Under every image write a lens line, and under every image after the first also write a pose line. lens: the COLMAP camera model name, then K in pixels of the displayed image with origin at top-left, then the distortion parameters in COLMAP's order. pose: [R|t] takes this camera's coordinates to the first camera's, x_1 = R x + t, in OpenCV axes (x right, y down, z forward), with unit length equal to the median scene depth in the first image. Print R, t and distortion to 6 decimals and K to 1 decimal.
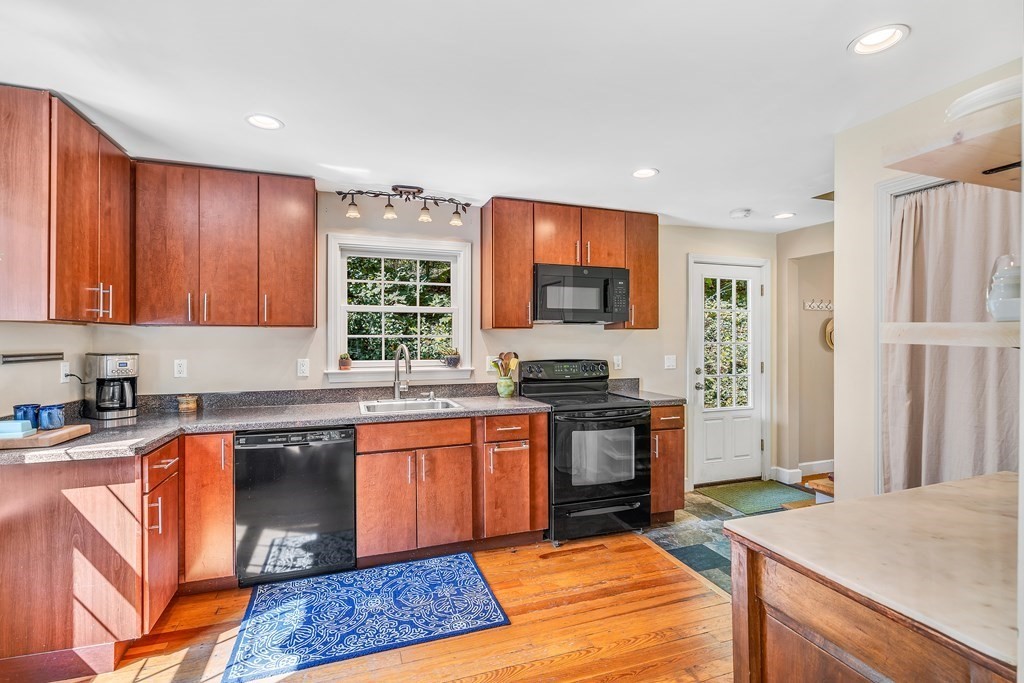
lens RADIAL K [[468.9, 0, 501.1], [0, 468.9, 337.9], [0, 0, 1]] dist [-0.001086, 0.000004]
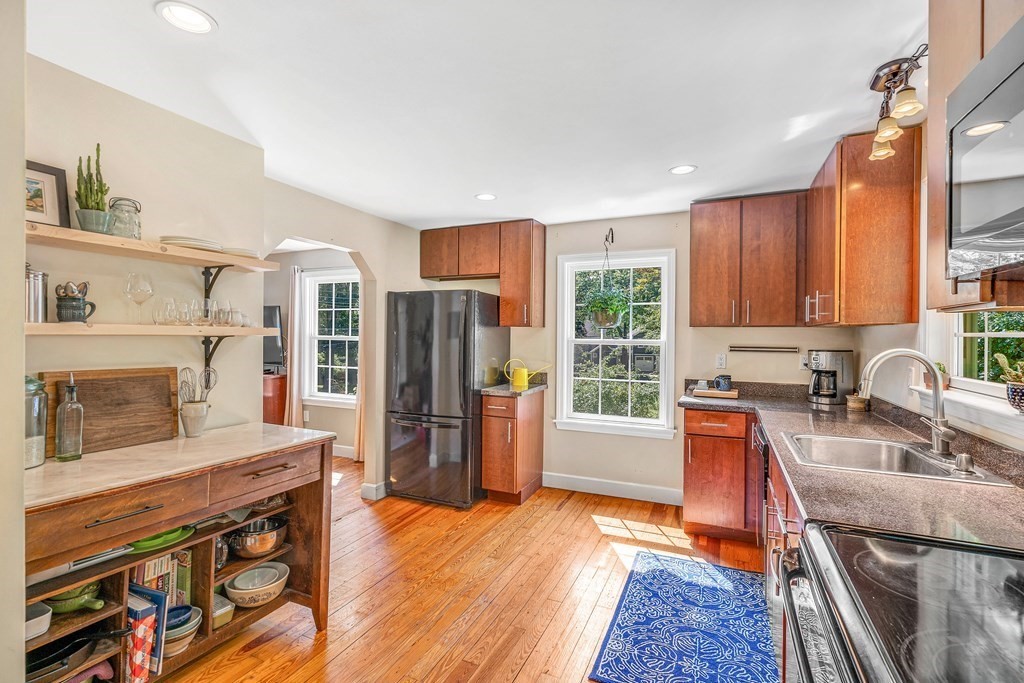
lens RADIAL K [[468.9, 0, 523.1], [0, 468.9, 334.7], [0, 0, 1]] dist [-0.001086, 0.000004]
pose [[-0.661561, -0.003673, -0.749882, 0.608193], [-0.006511, 0.999978, 0.000846, -0.002129], [0.749863, 0.005442, -0.661571, 1.224221]]
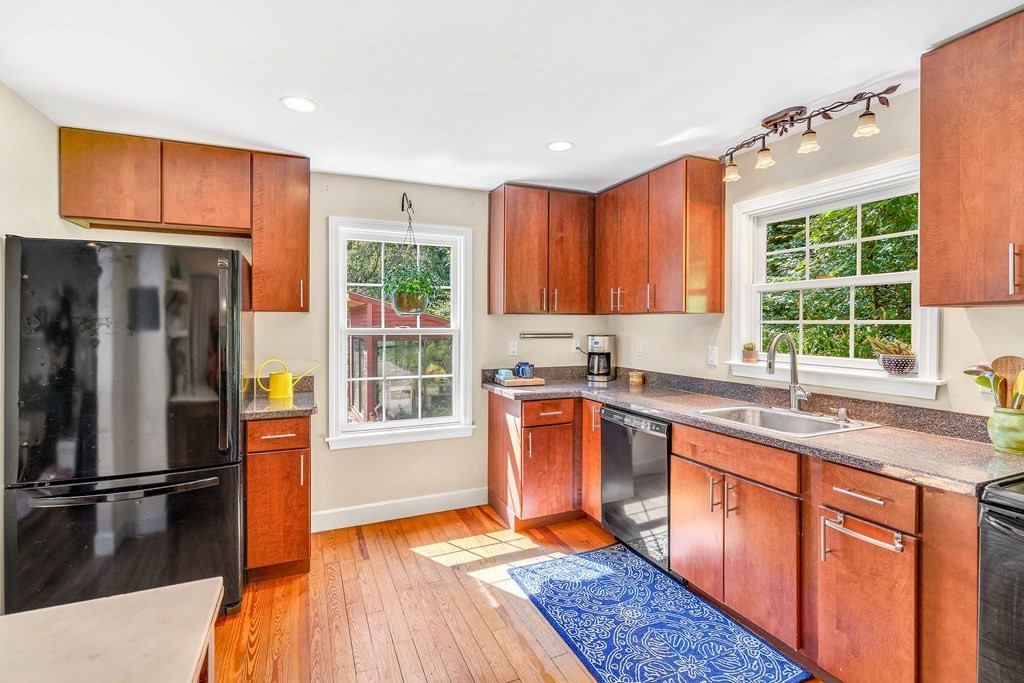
lens RADIAL K [[468.9, 0, 516.8], [0, 468.9, 325.2], [0, 0, 1]] dist [-0.001086, 0.000004]
pose [[0.100899, 0.005137, -0.994883, 0.556285], [-0.001423, 0.999986, 0.005019, -0.002704], [0.994896, 0.000909, 0.100905, 0.615370]]
